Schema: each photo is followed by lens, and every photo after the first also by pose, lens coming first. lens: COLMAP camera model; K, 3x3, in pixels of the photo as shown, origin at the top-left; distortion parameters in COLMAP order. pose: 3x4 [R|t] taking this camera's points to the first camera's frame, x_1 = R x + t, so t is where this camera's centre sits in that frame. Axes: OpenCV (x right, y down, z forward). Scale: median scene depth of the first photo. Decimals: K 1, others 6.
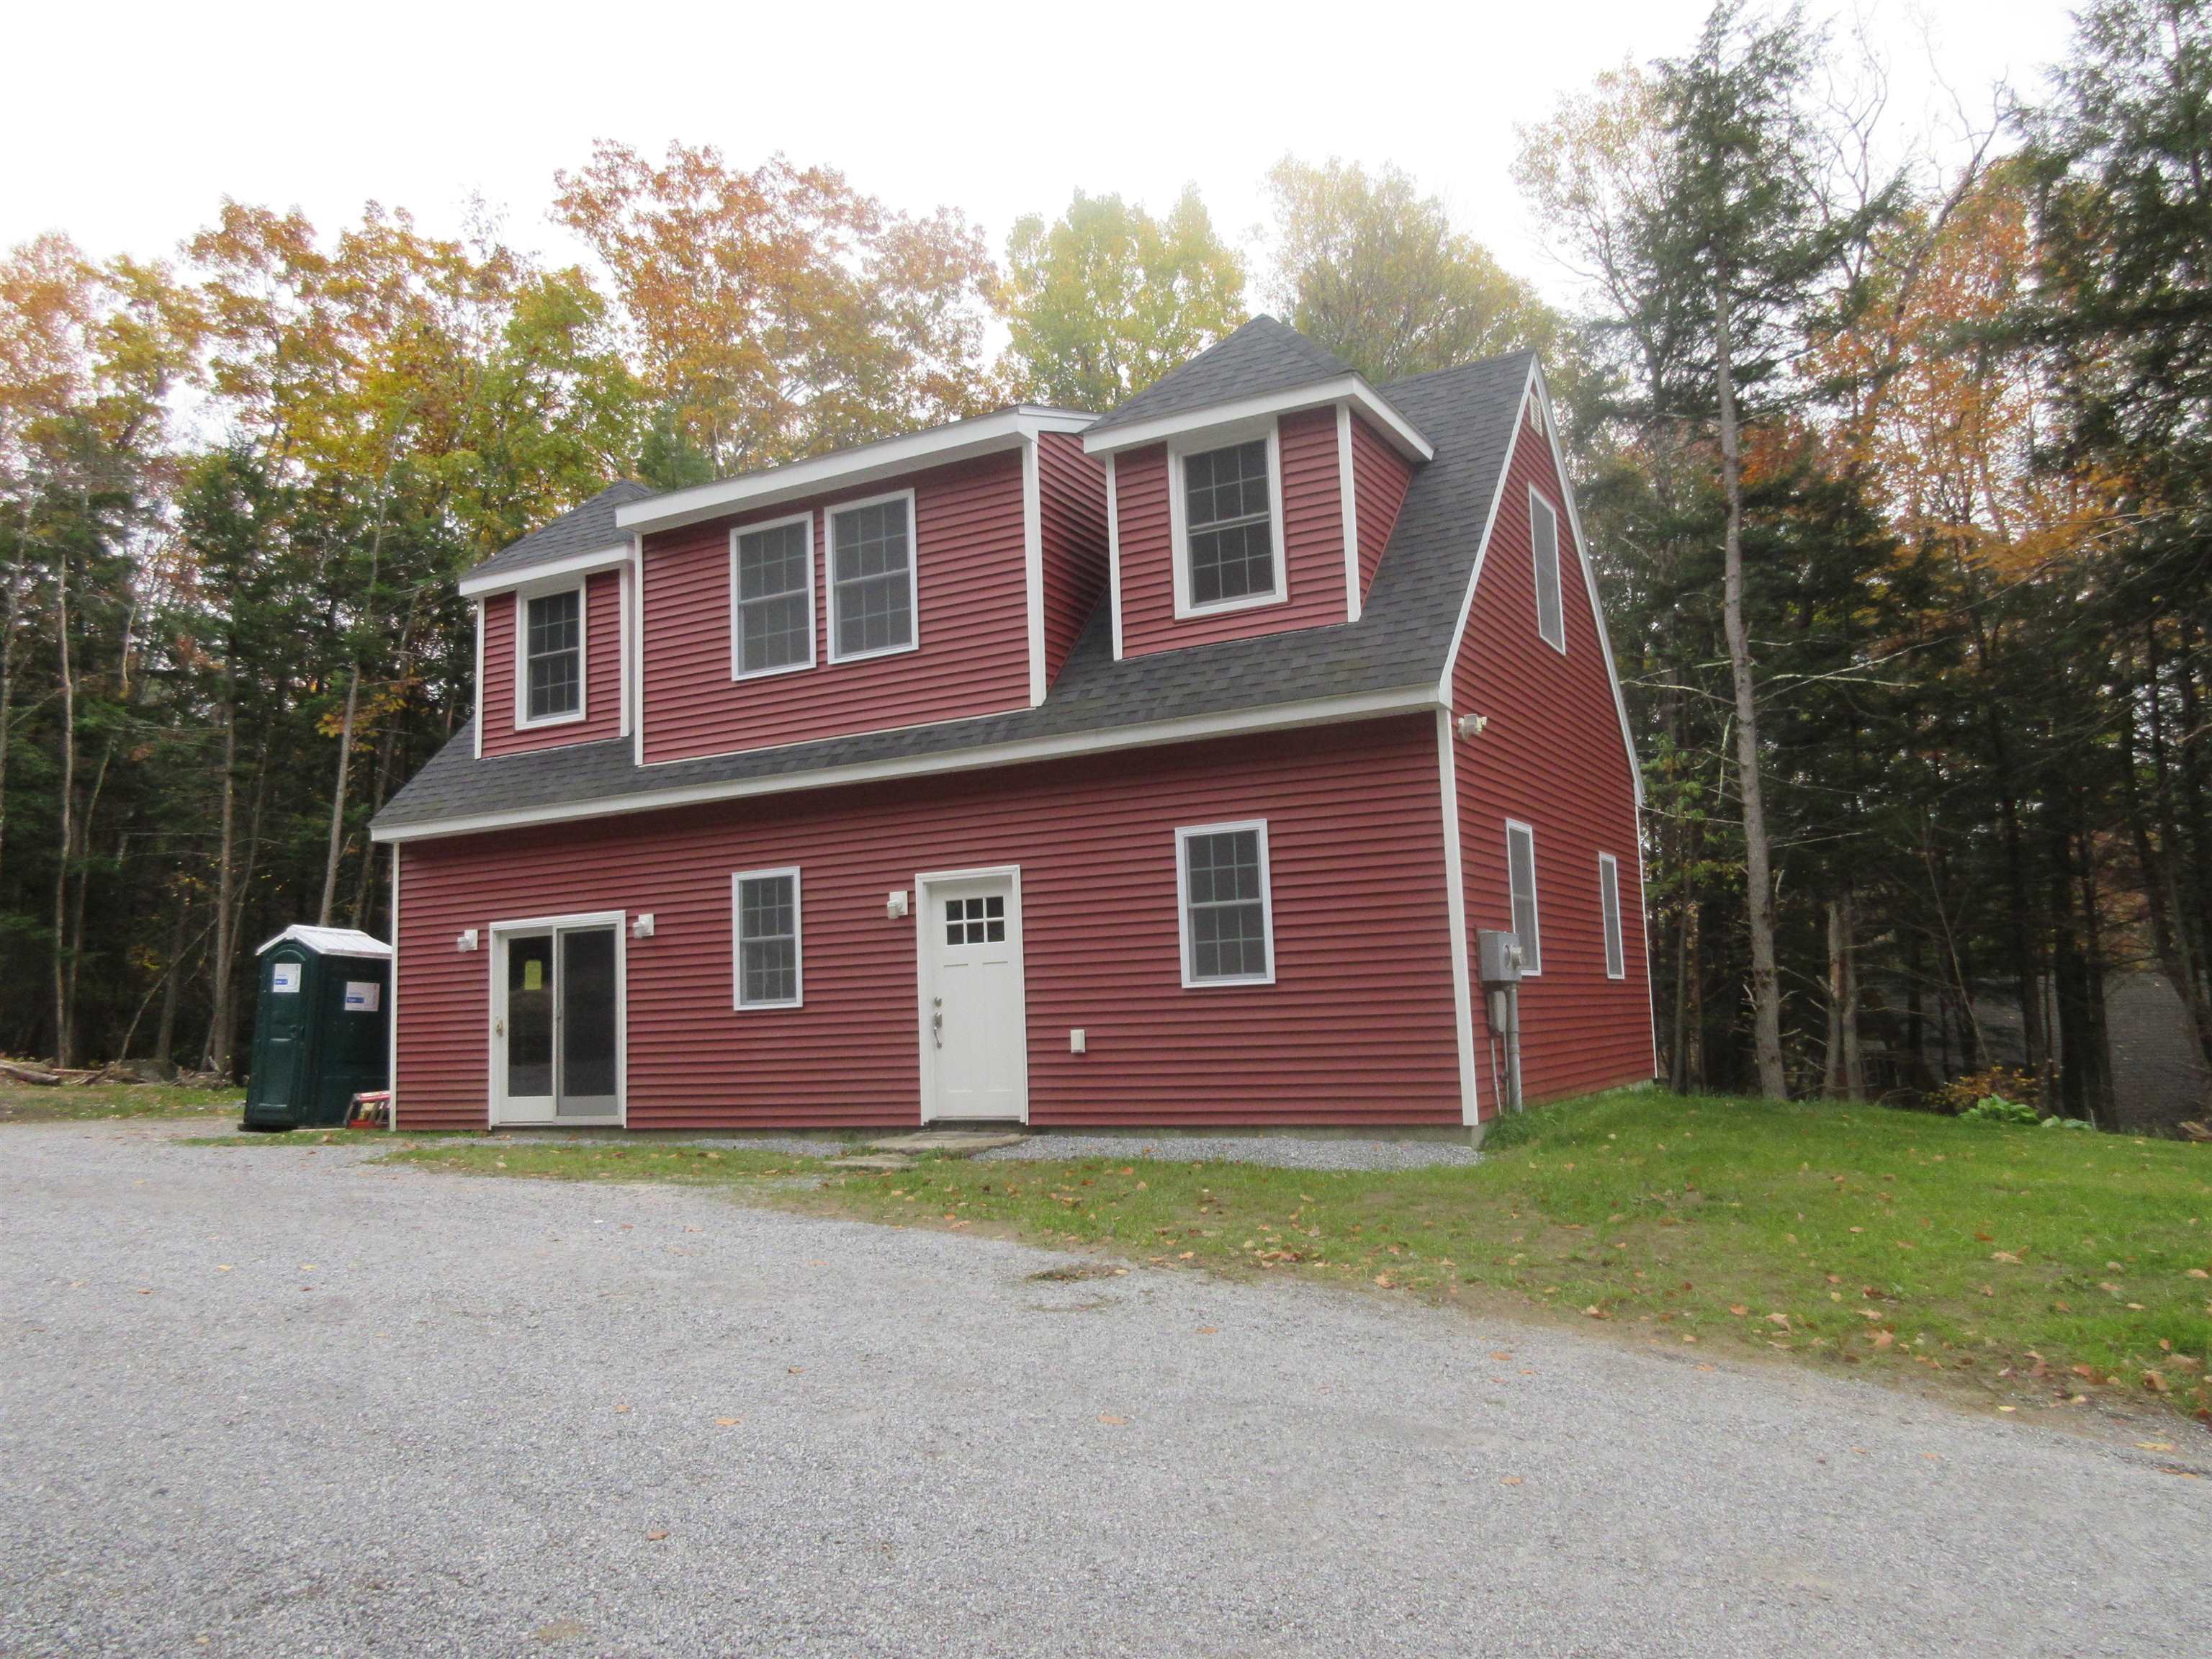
lens RADIAL K [[1641.4, 0, 1102.4], [0, 1641.4, 818.4], [0, 0, 1]] dist [-0.003827, 0.001971]
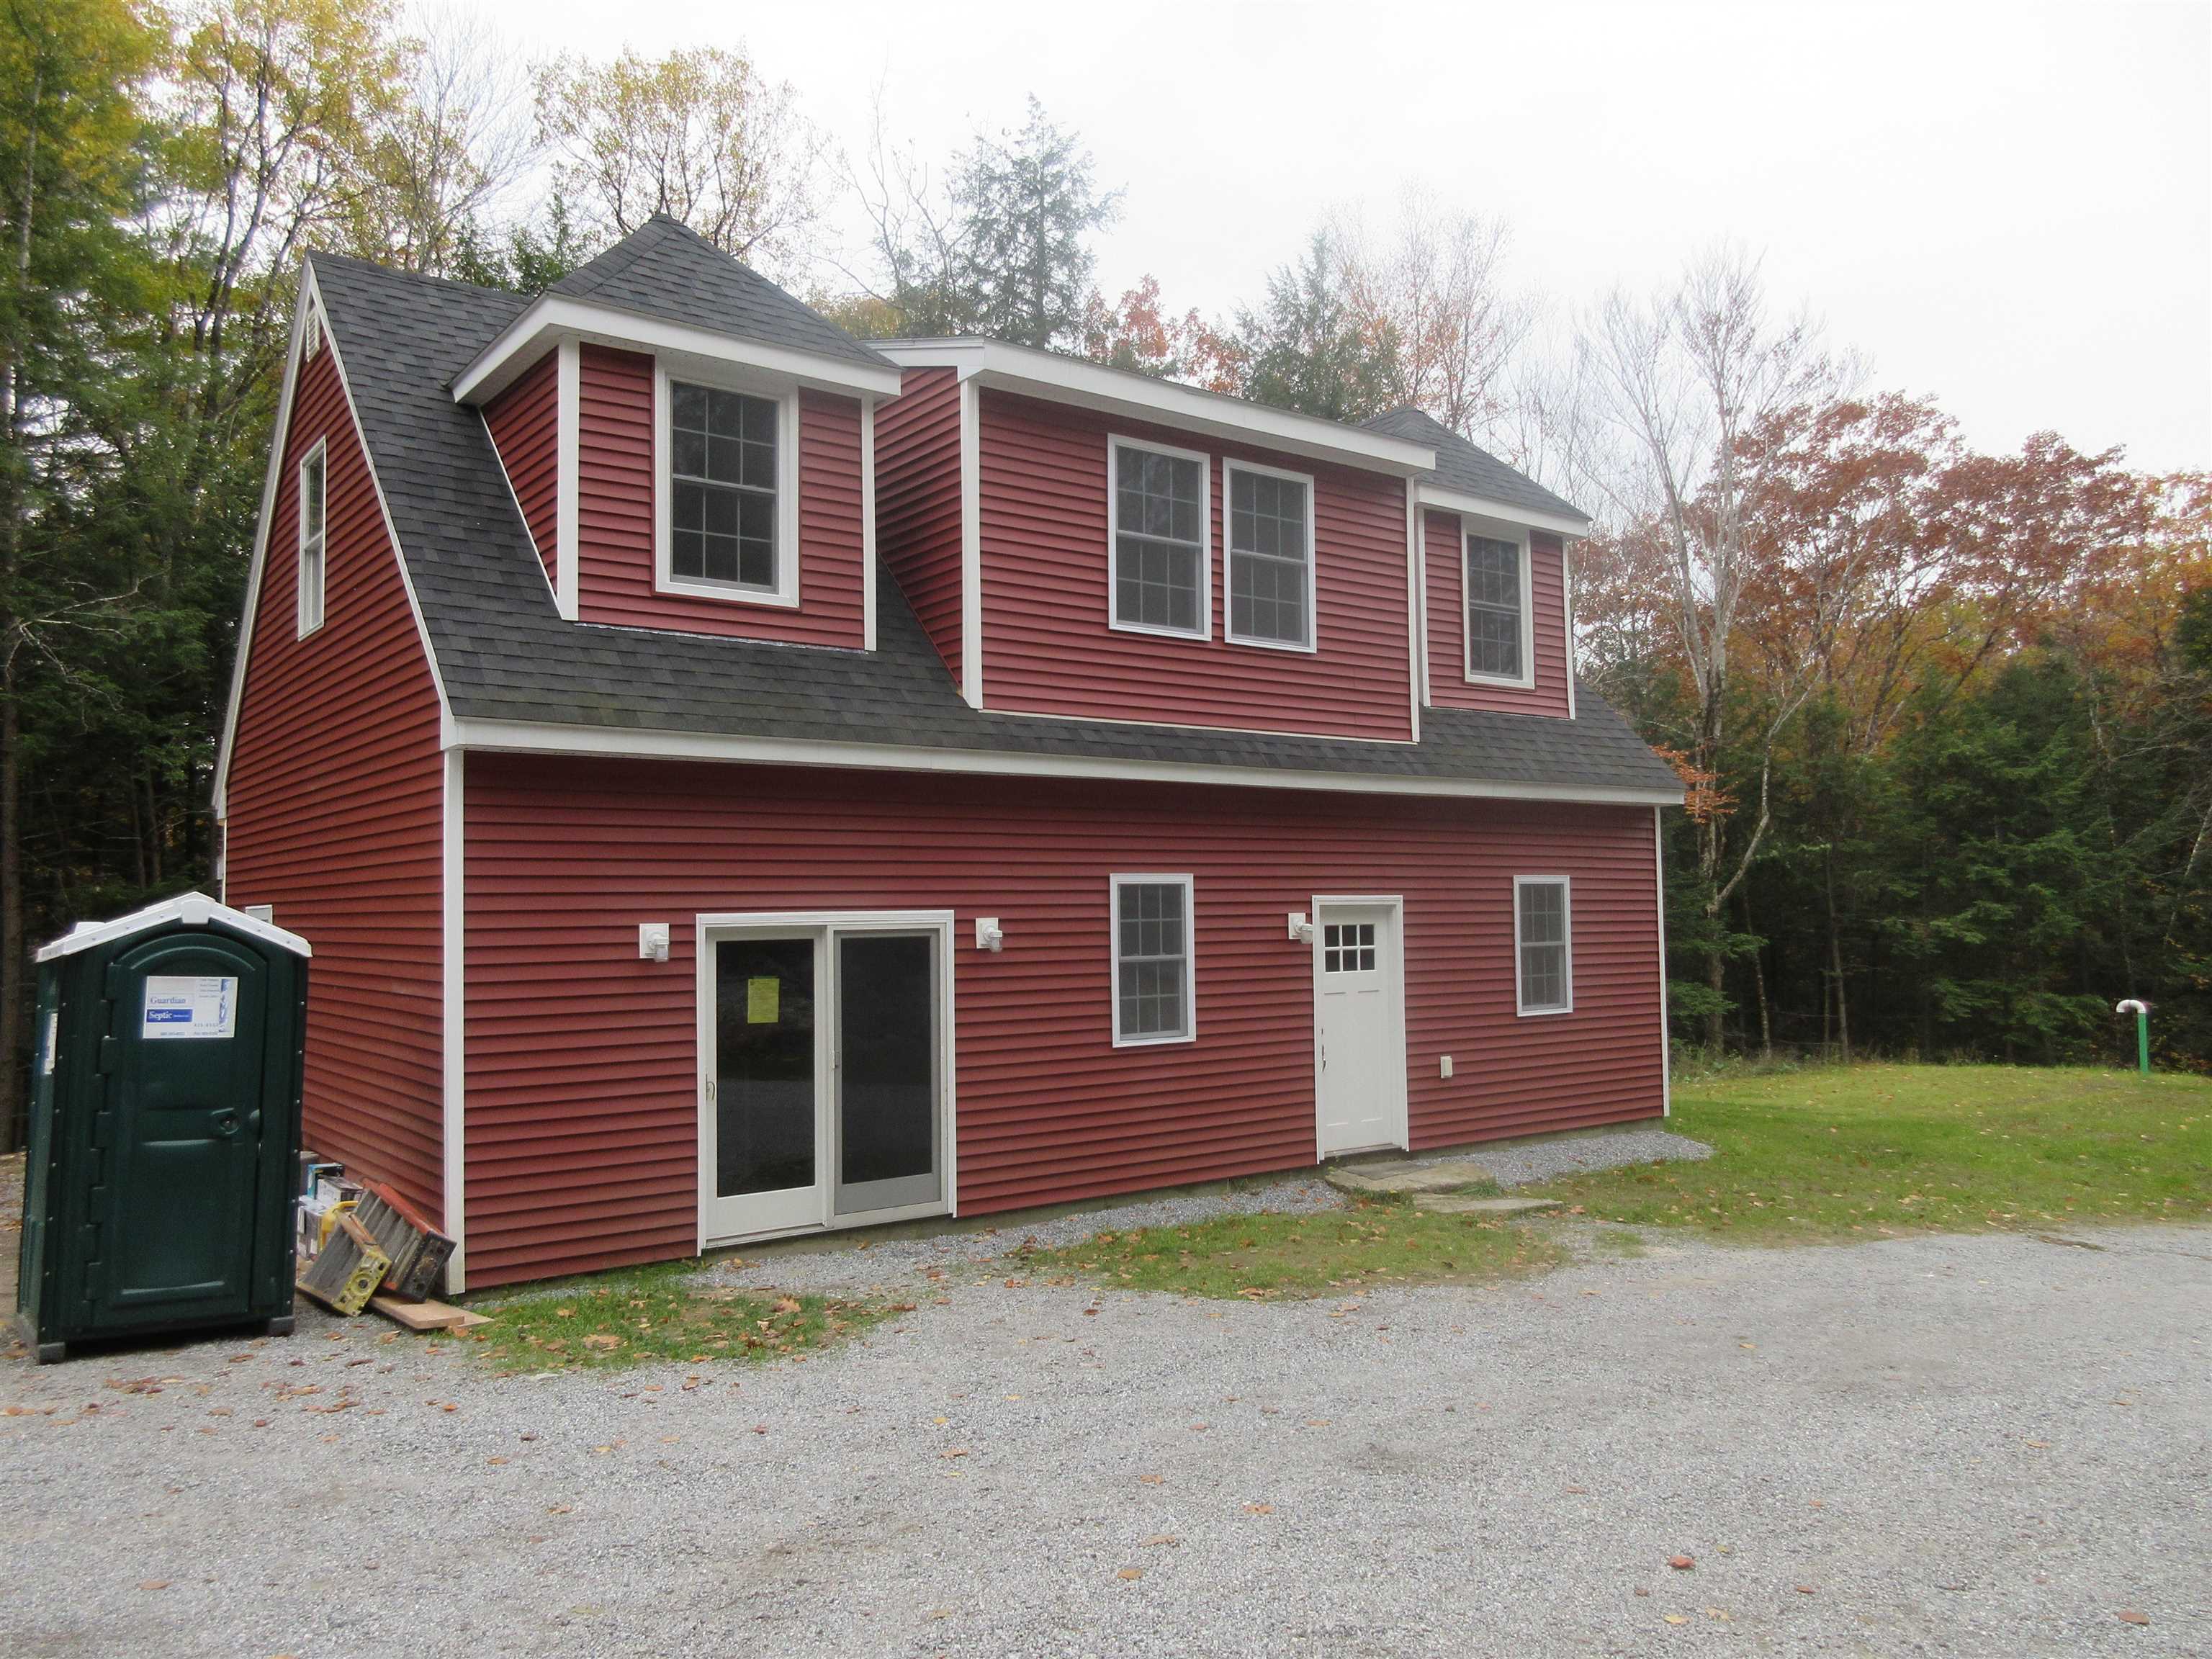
lens RADIAL K [[1635.7, 0, 1106.0], [0, 1635.7, 829.5], [0, 0, 1]] dist [0.002269, 0.001248]
pose [[0.414957, 0.079202, 0.906387, -0.964326], [-0.115455, 0.992734, -0.033890, 0.039981], [-0.902486, -0.090584, 0.421086, 0.687824]]
